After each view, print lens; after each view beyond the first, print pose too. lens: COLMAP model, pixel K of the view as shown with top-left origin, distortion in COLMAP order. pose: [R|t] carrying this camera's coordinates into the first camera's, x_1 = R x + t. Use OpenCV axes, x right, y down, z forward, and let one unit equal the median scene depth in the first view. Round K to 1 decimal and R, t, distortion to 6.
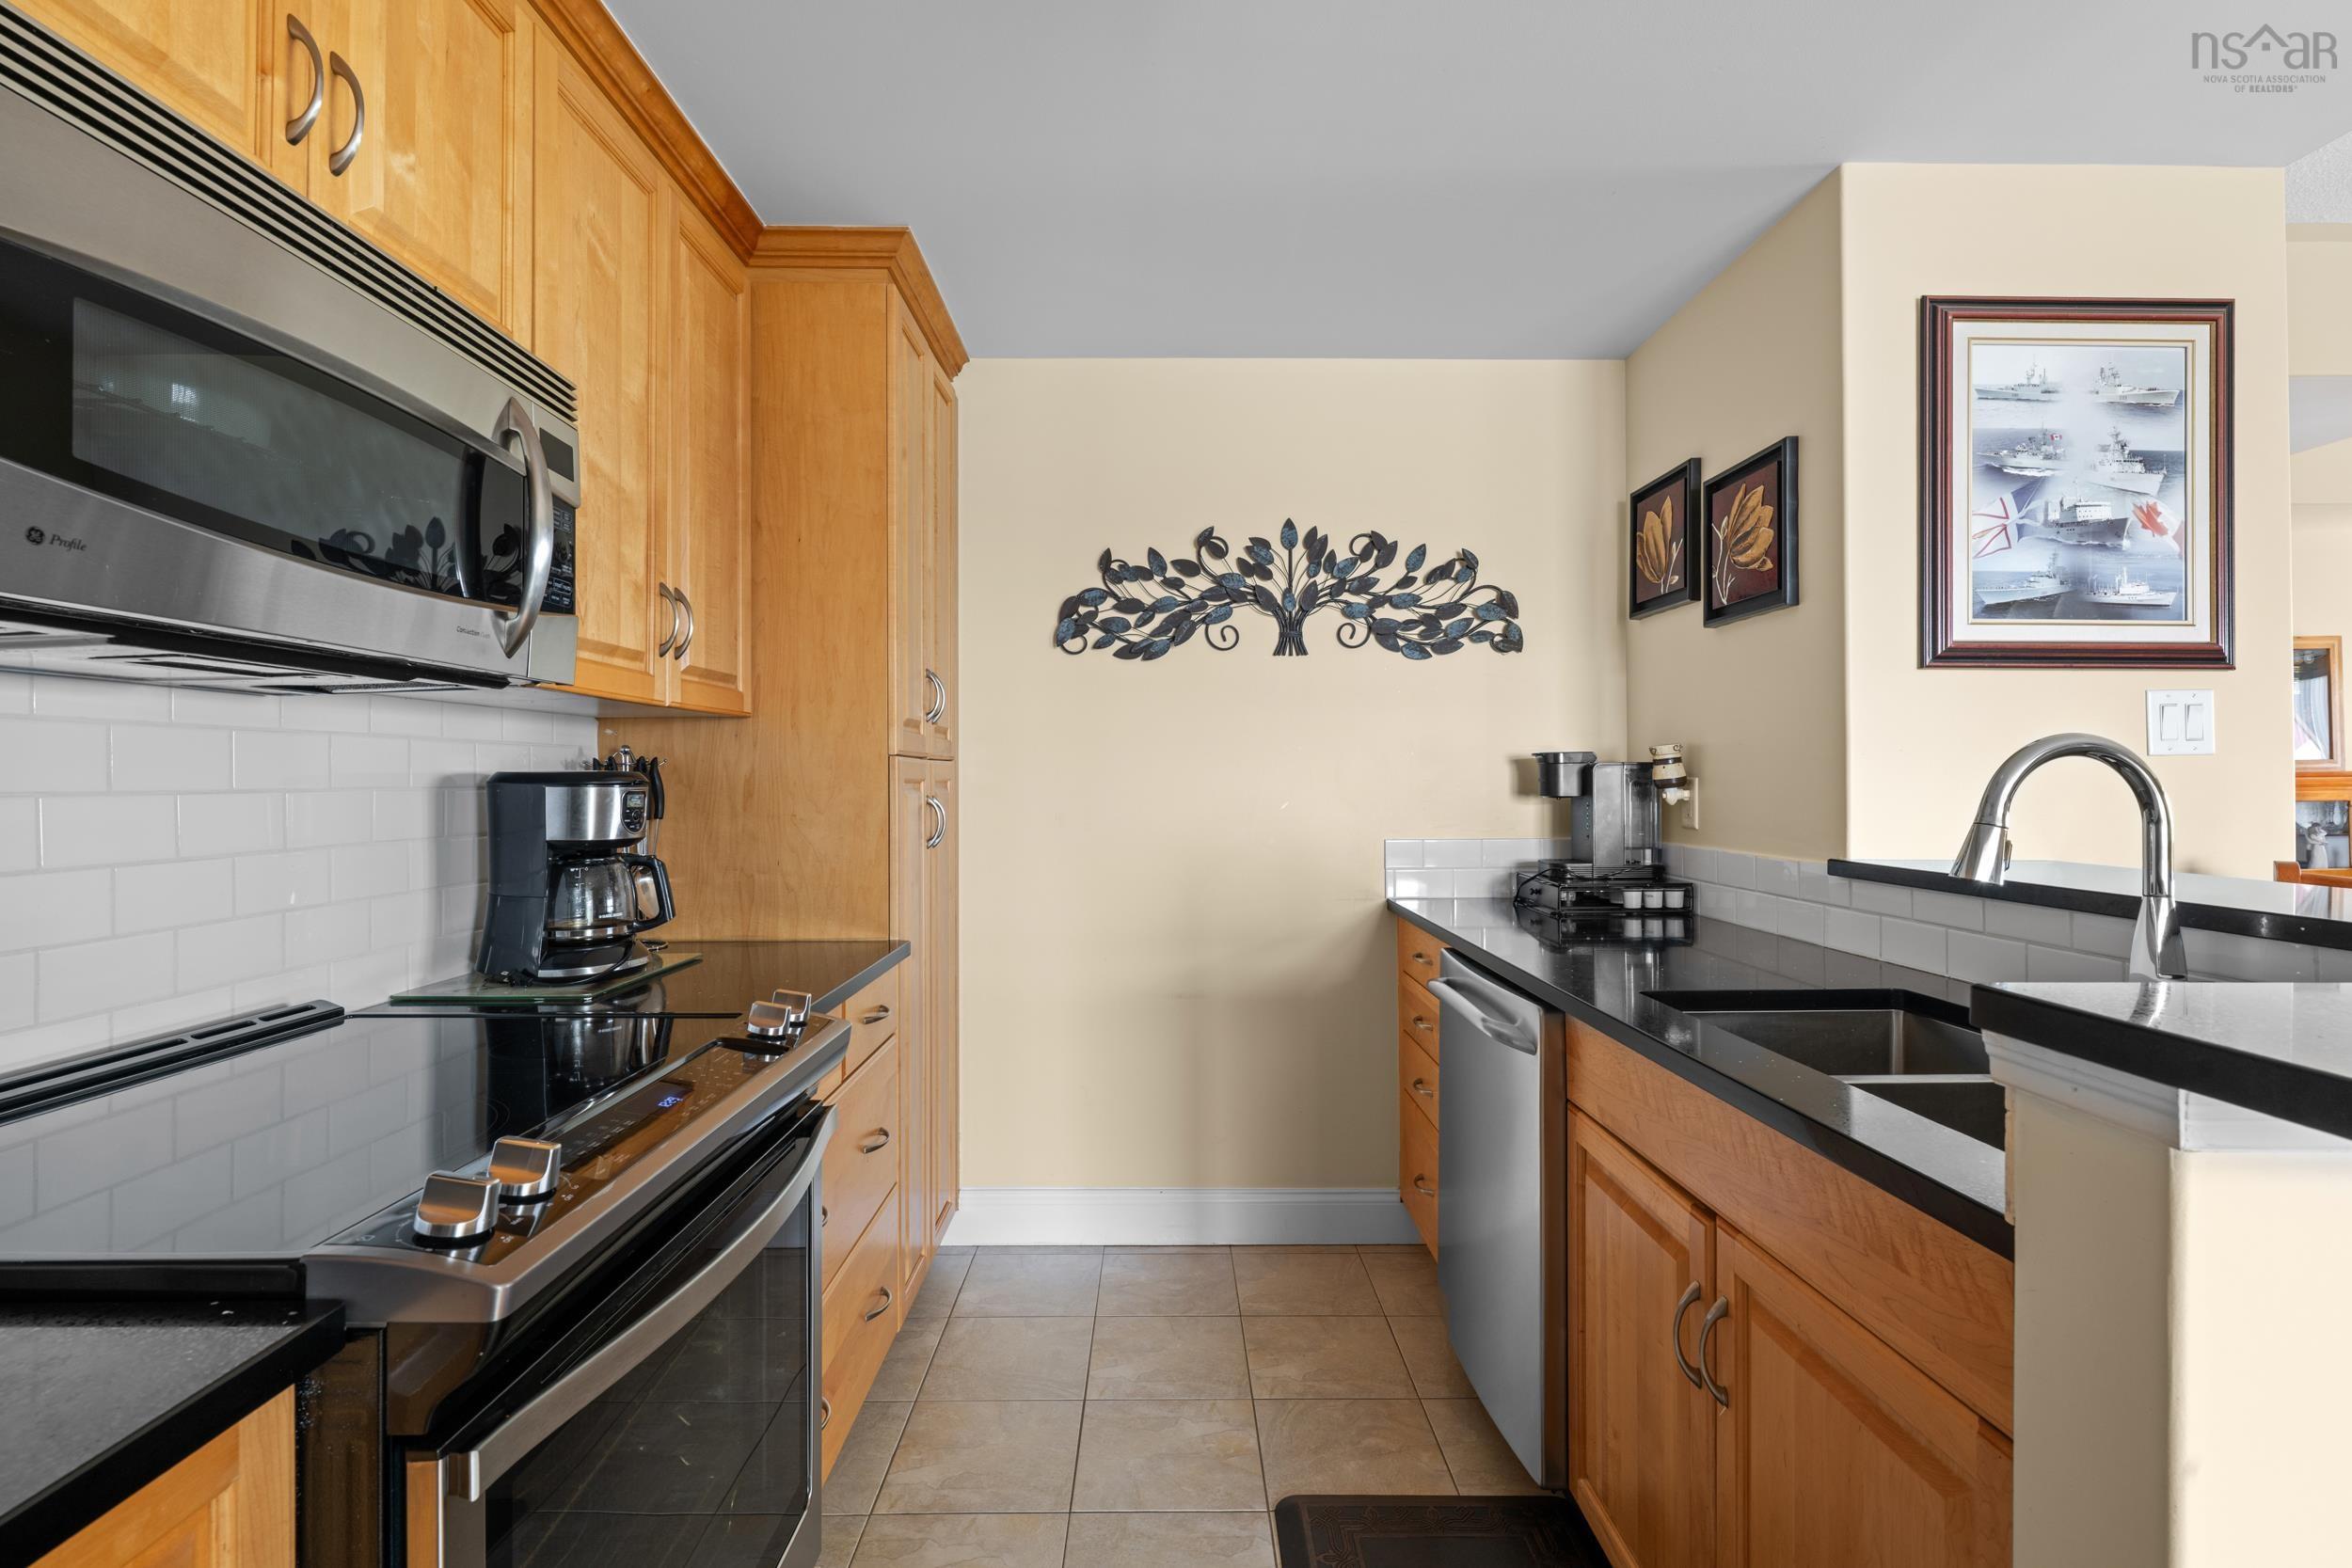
lens RADIAL K [[1094.1, 0, 1176.0], [0, 1094.1, 784.0], [0, 0, 1]] dist [0.000466, 0.000460]
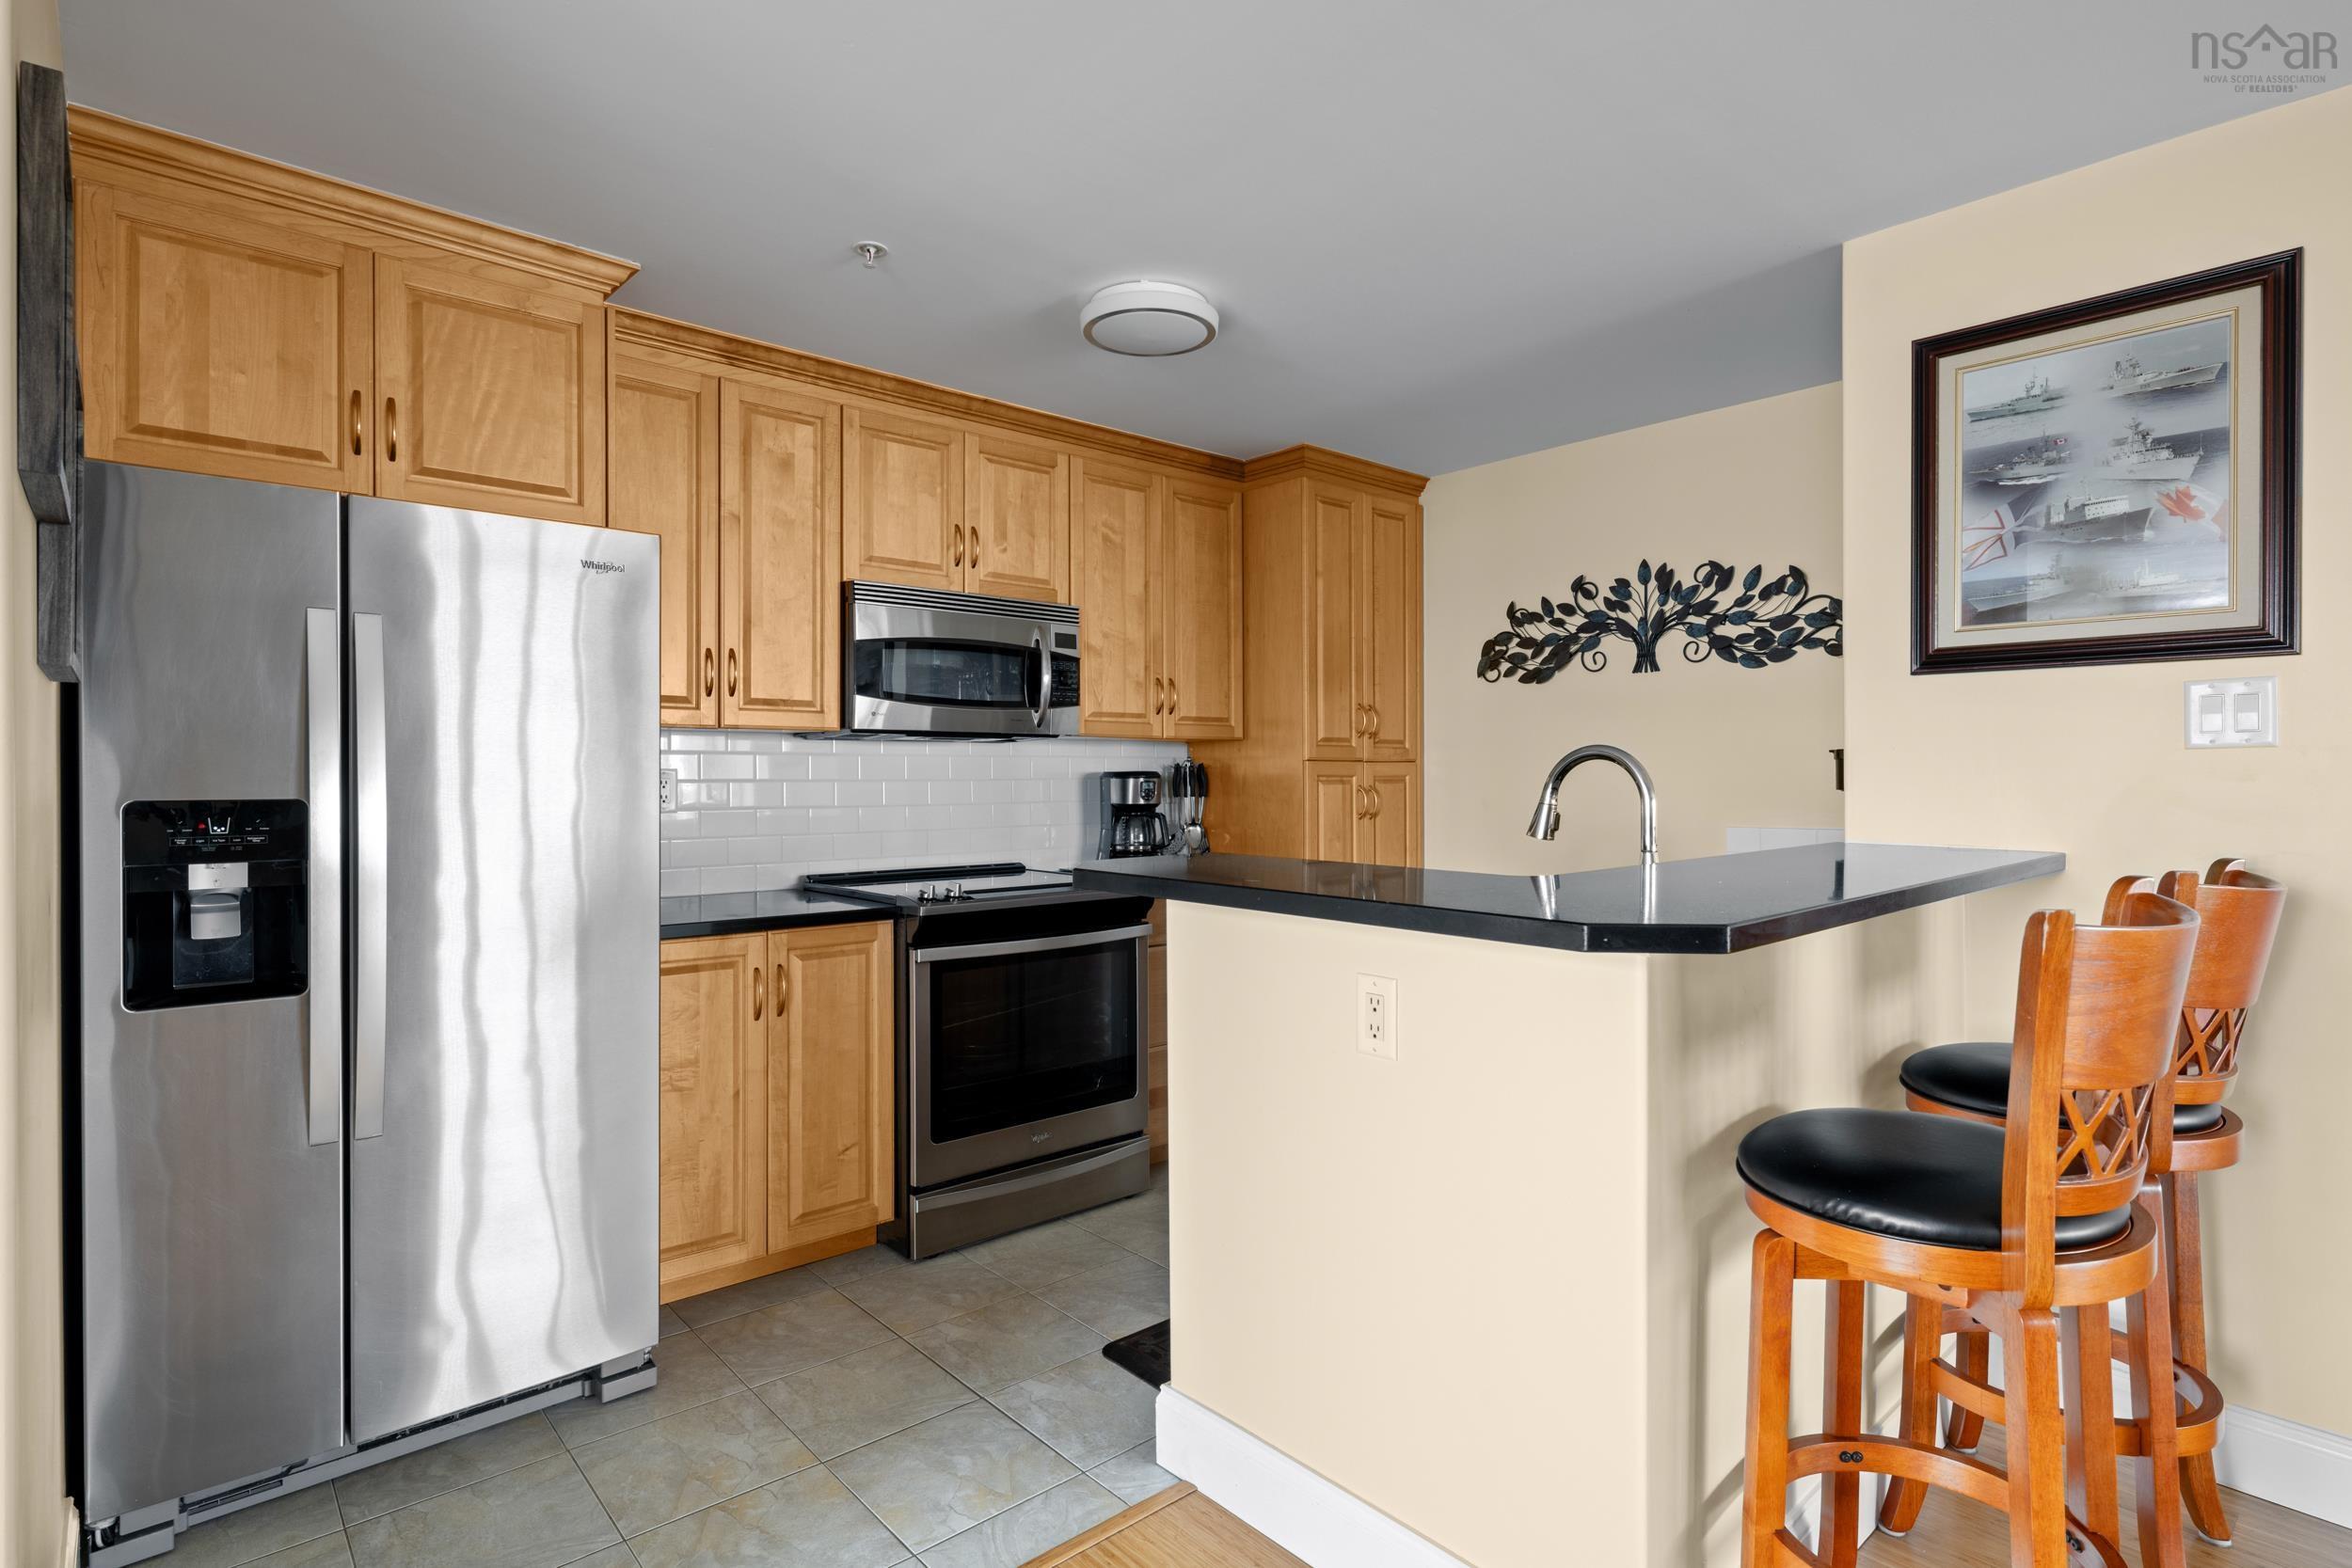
lens RADIAL K [[1151.3, 0, 1176.0], [0, 1151.3, 784.0], [0, 0, 1]] dist [0.000503, -0.000080]
pose [[0.653016, 0.005427, -0.757325, 0.732754], [-0.001534, 0.999982, 0.005844, -0.000238], [0.757343, -0.002655, 0.653012, -0.227319]]
